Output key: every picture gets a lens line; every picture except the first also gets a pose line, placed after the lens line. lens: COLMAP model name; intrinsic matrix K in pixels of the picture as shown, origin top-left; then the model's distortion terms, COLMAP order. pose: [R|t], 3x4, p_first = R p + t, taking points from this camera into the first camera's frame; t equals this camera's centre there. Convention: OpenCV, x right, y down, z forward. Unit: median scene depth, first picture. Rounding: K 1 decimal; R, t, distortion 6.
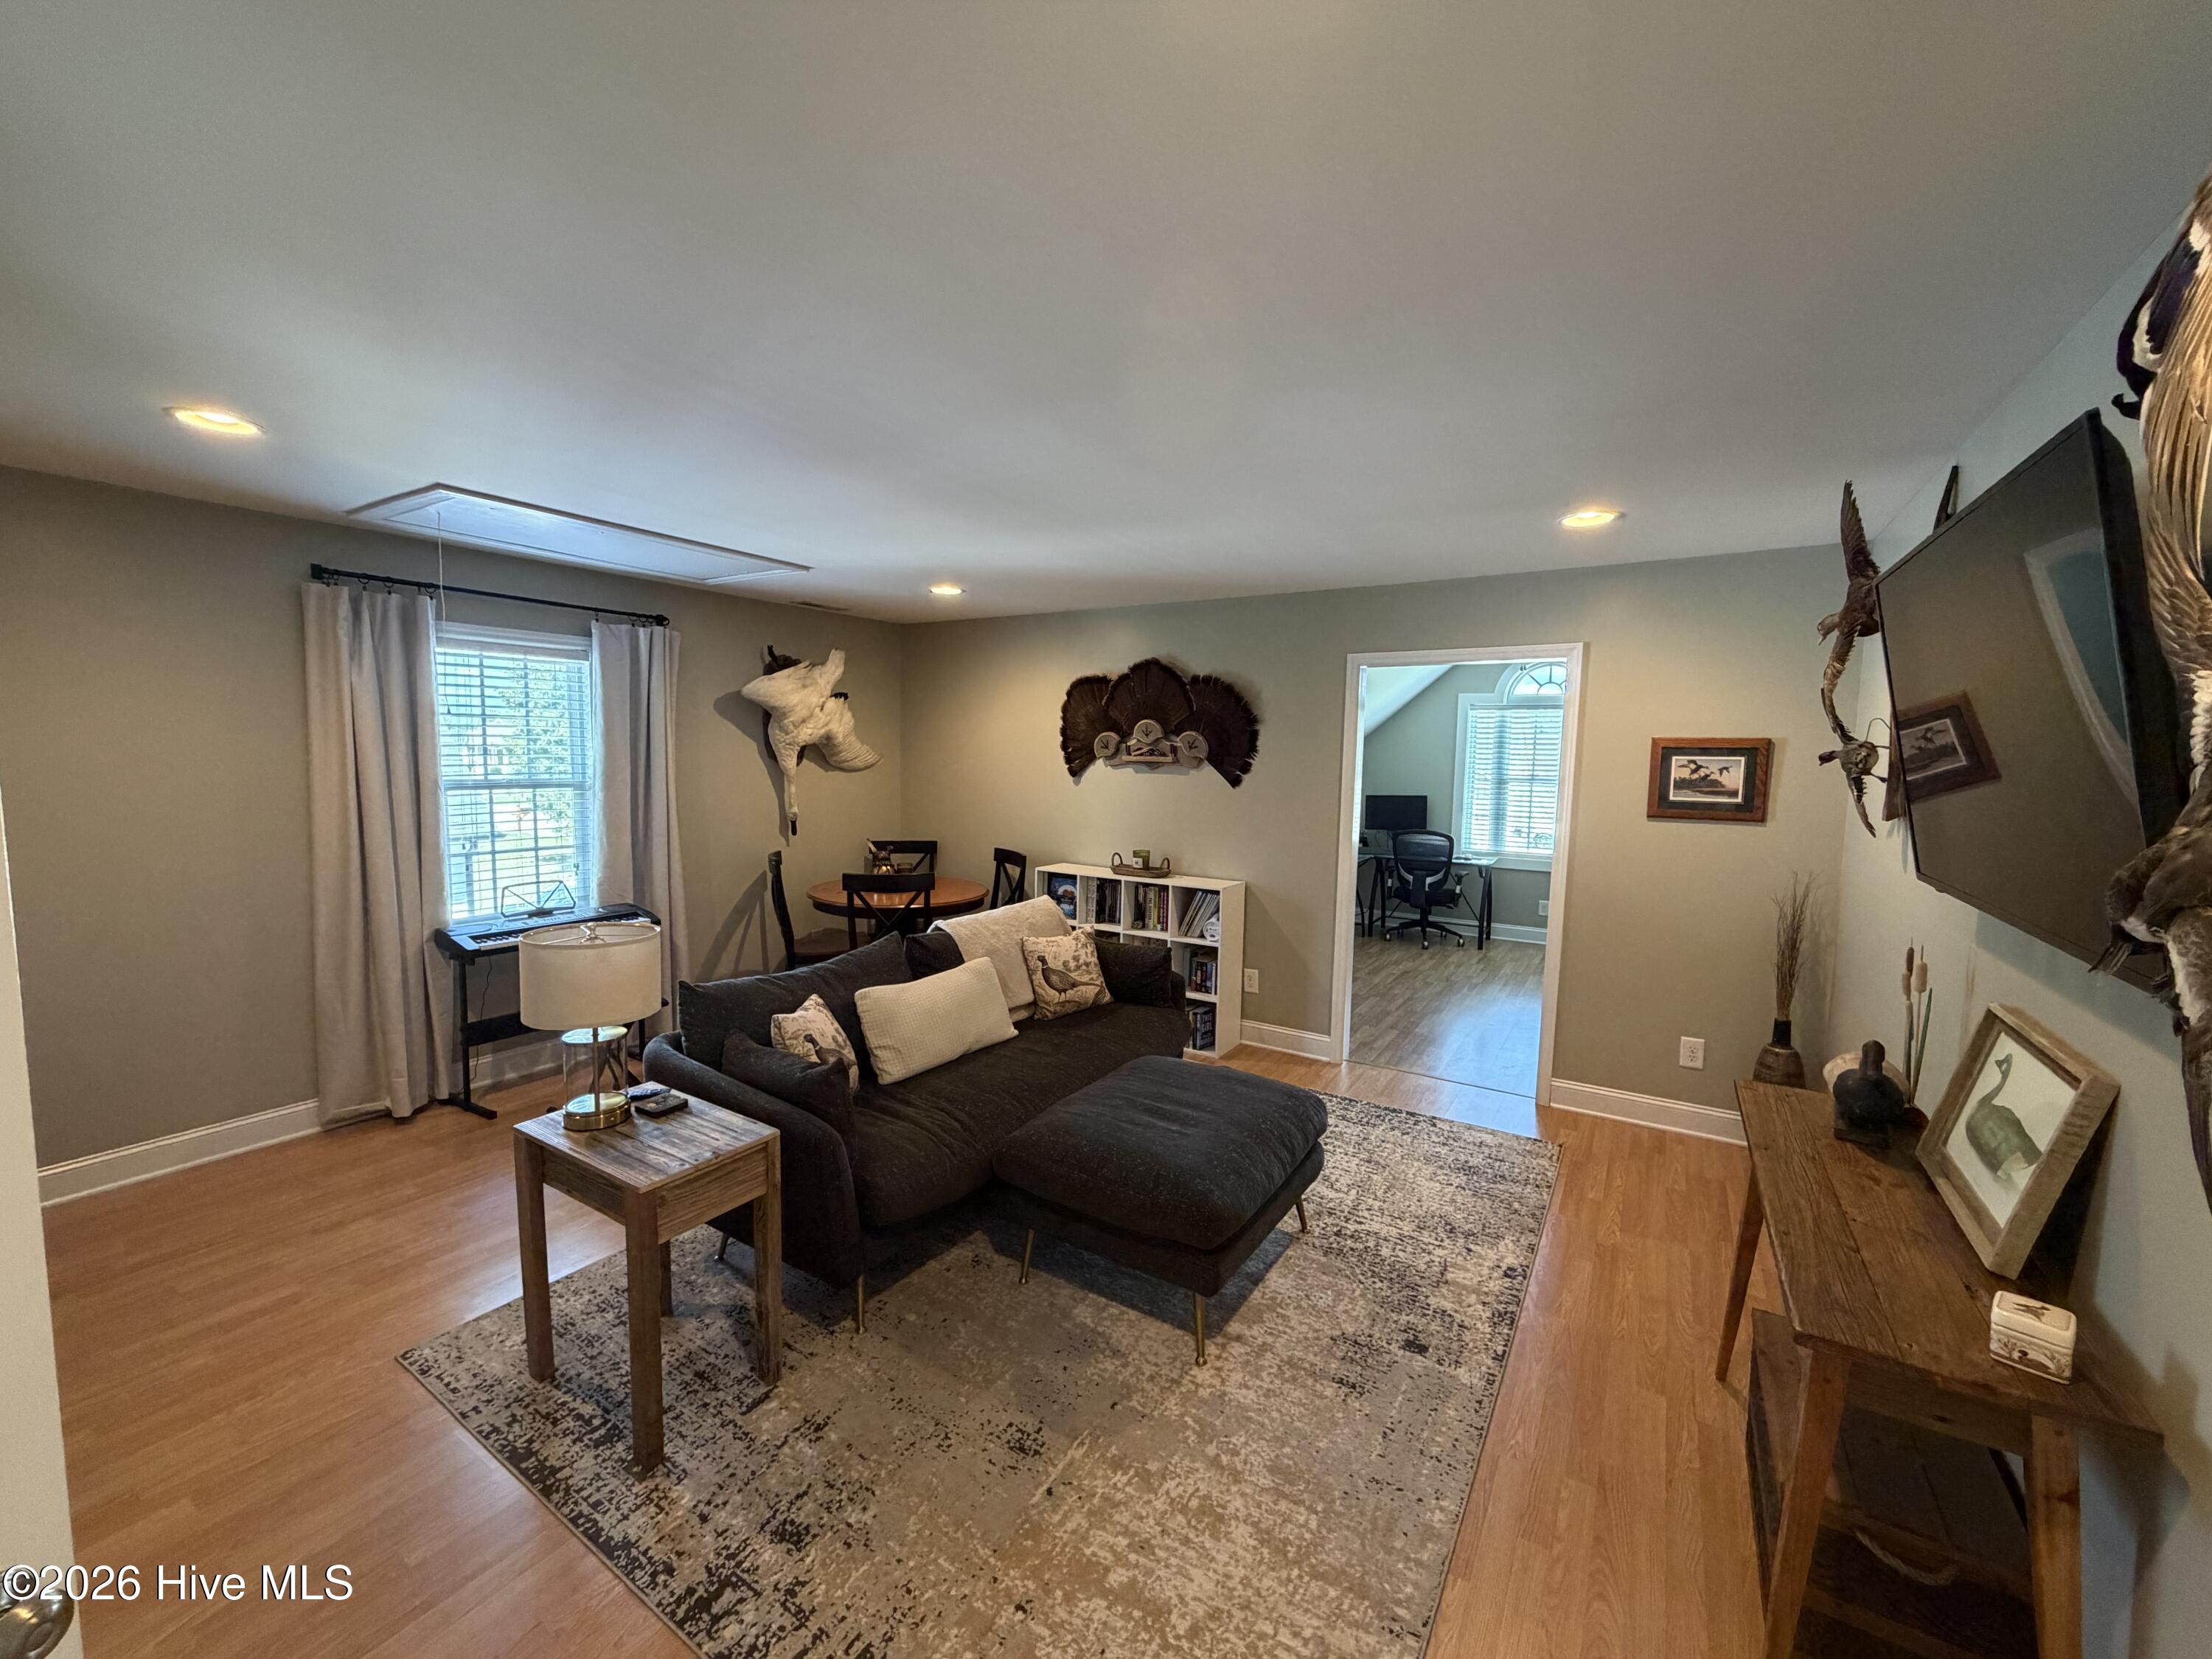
lens RADIAL K [[882.1, 0, 1100.5], [0, 882.1, 828.1], [0, 0, 1]] dist [-0.000465, 0.000024]
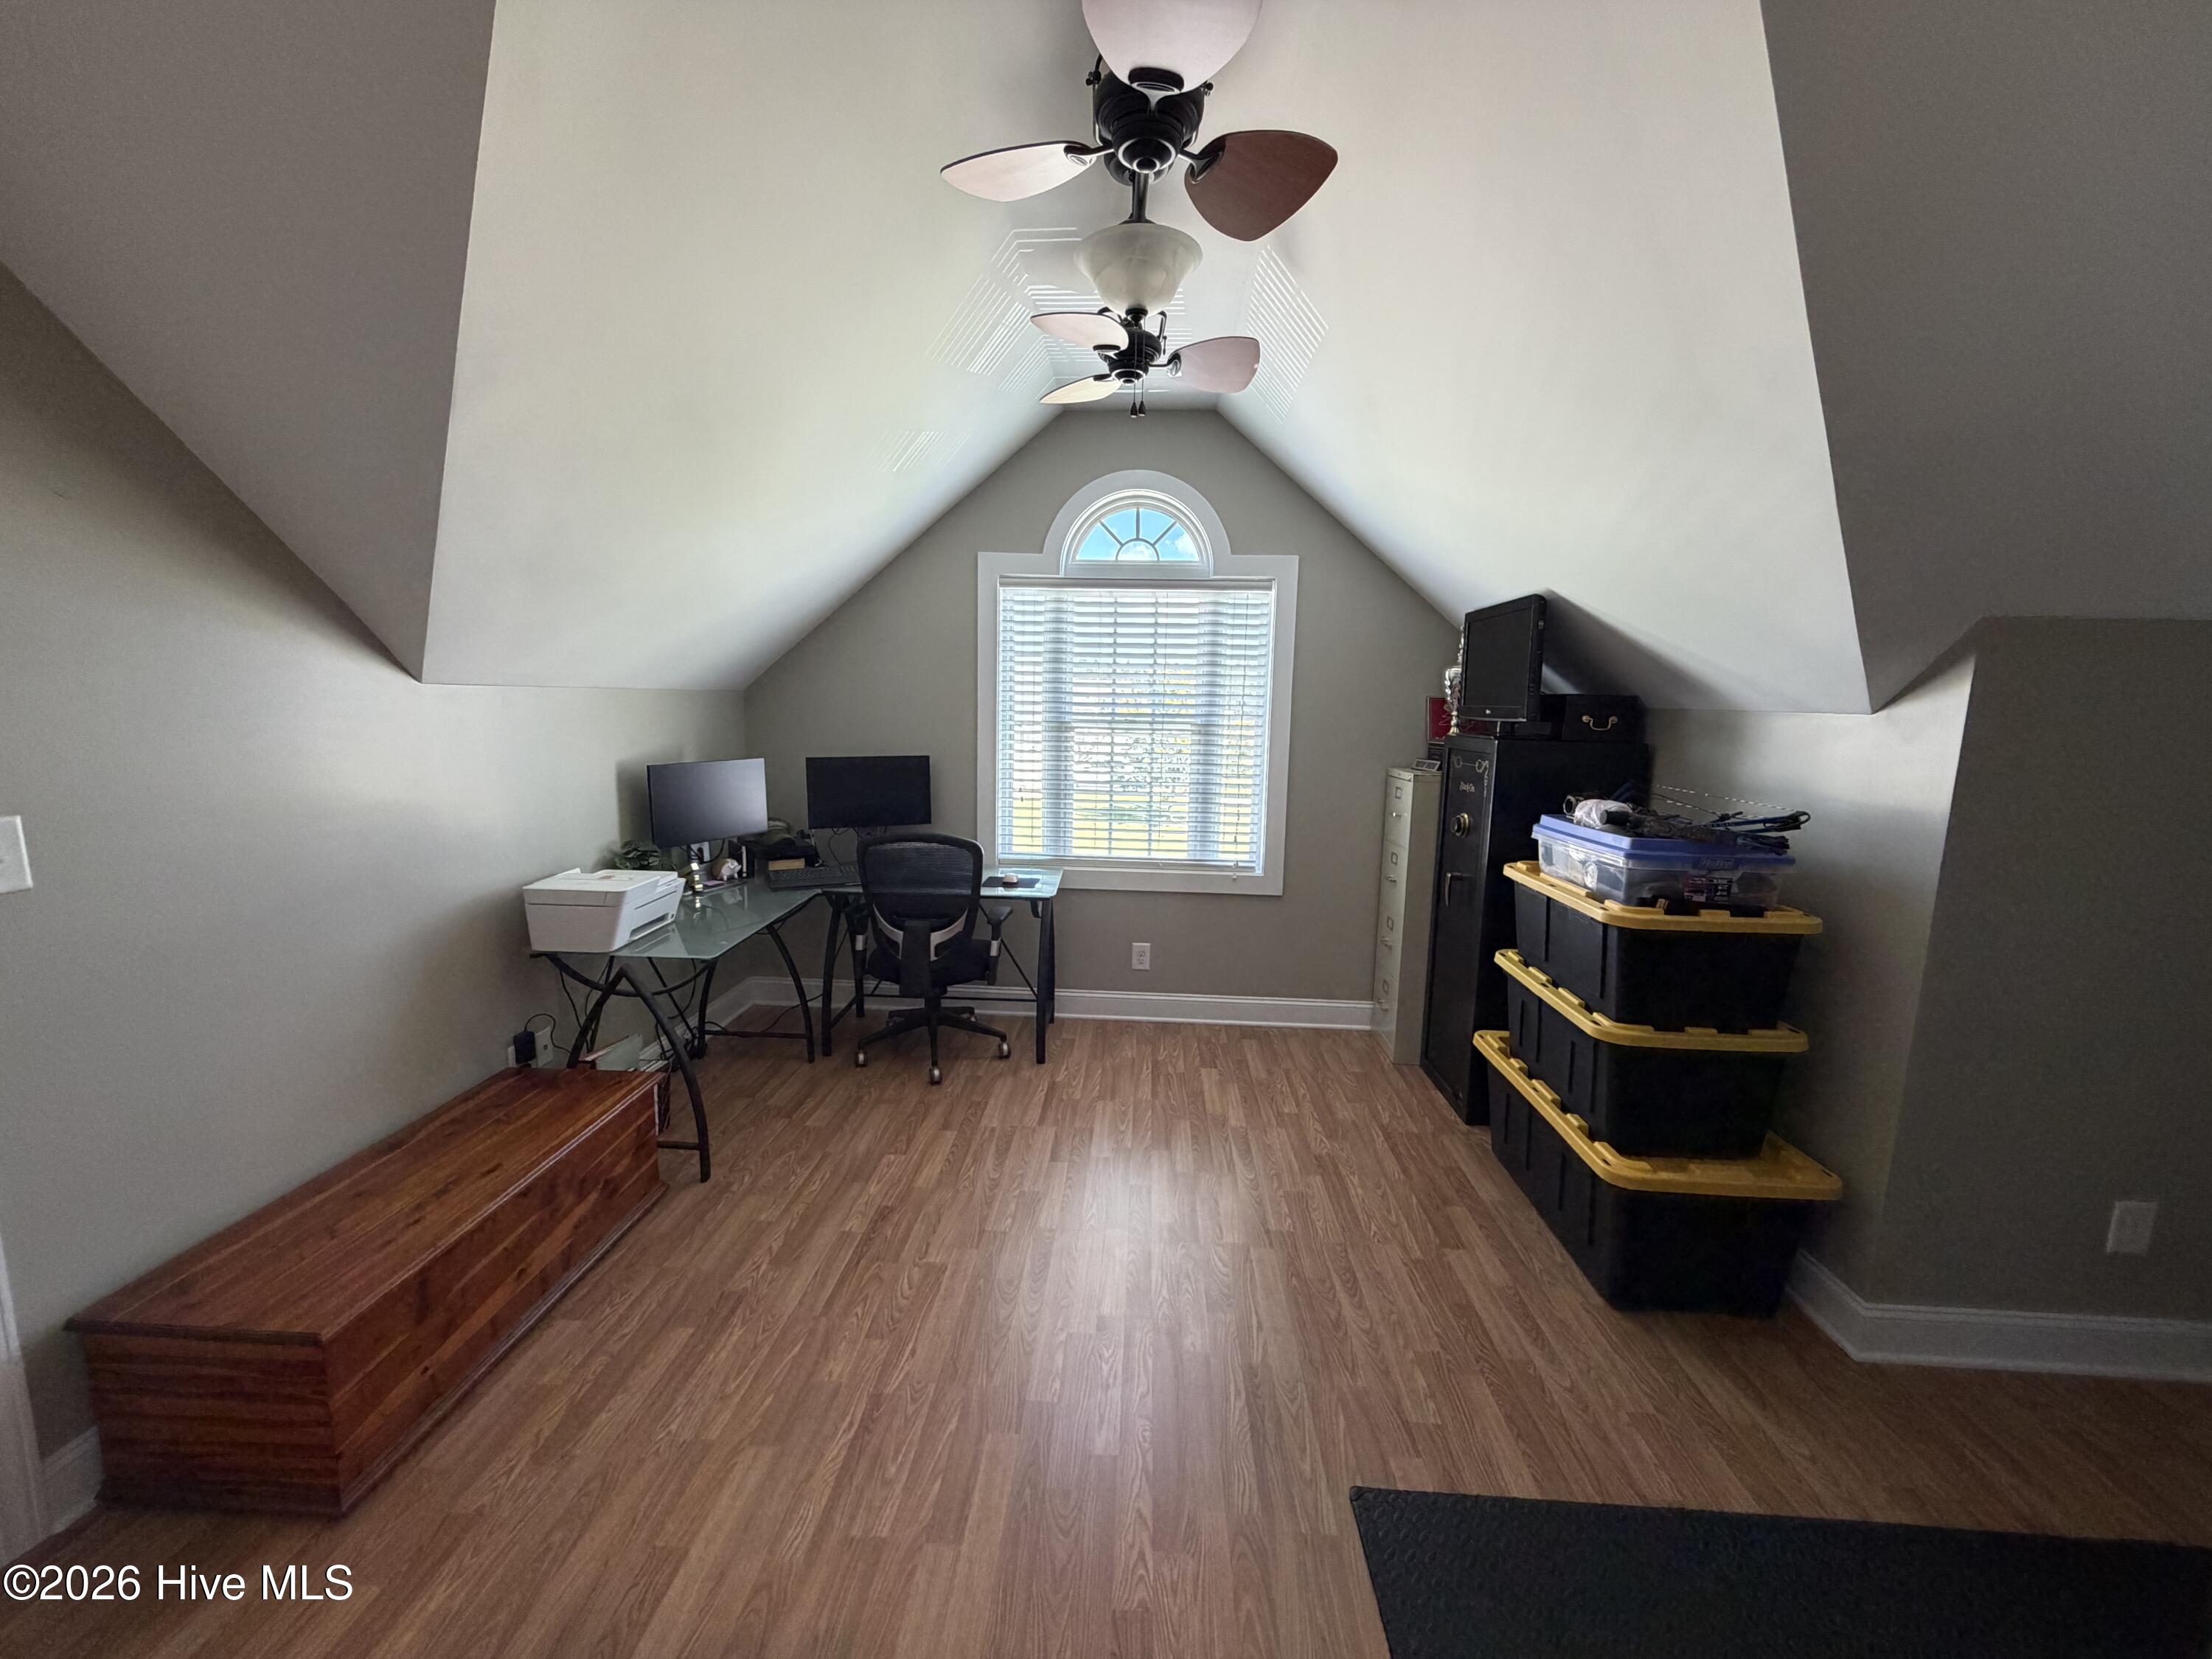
lens RADIAL K [[882.1, 0, 1099.2], [0, 882.1, 828.2], [0, 0, 1]] dist [-0.000465, 0.000024]
pose [[0.875240, -0.069879, 0.478614, 0.449207], [0.038189, 0.996404, 0.075641, -0.063089], [-0.482178, -0.047927, 0.874761, 1.085183]]
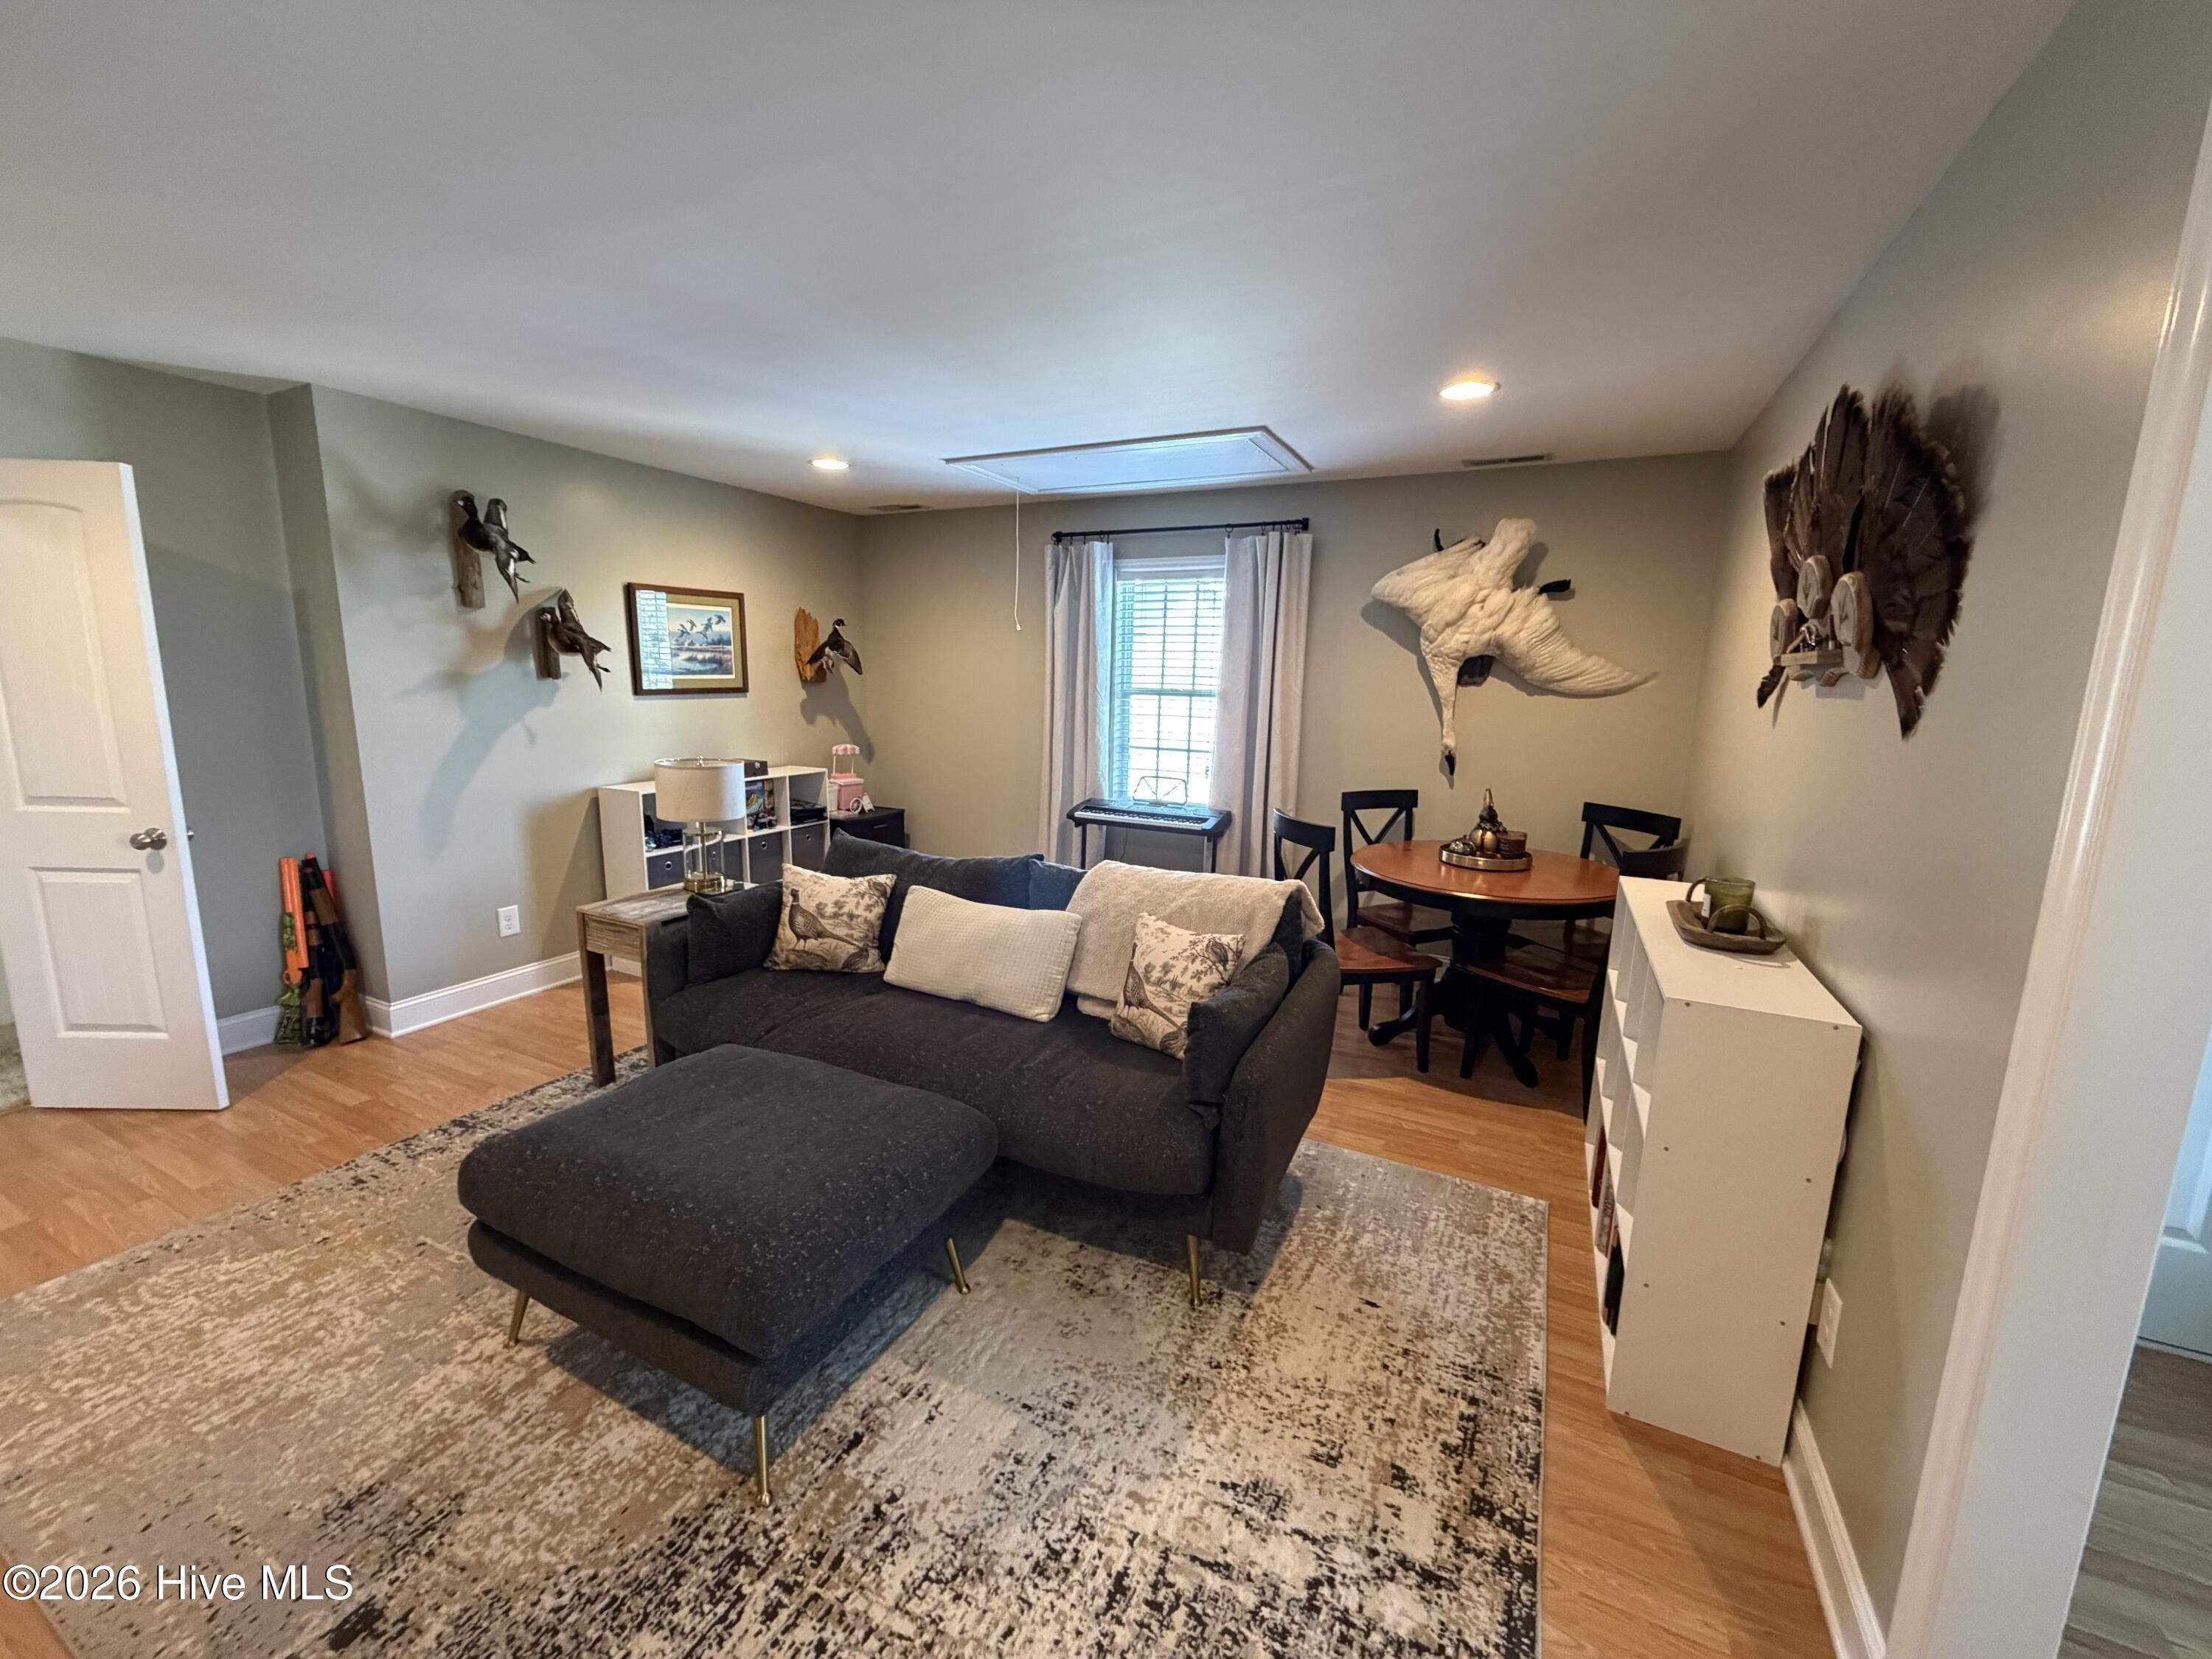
lens RADIAL K [[882.1, 0, 1100.9], [0, 882.1, 829.8], [0, 0, 1]] dist [-0.000465, 0.000024]
pose [[0.102841, 0.157899, -0.982085, 0.571080], [-0.108312, 0.983227, 0.146740, -0.035934], [0.988783, 0.091281, 0.118218, 0.877716]]
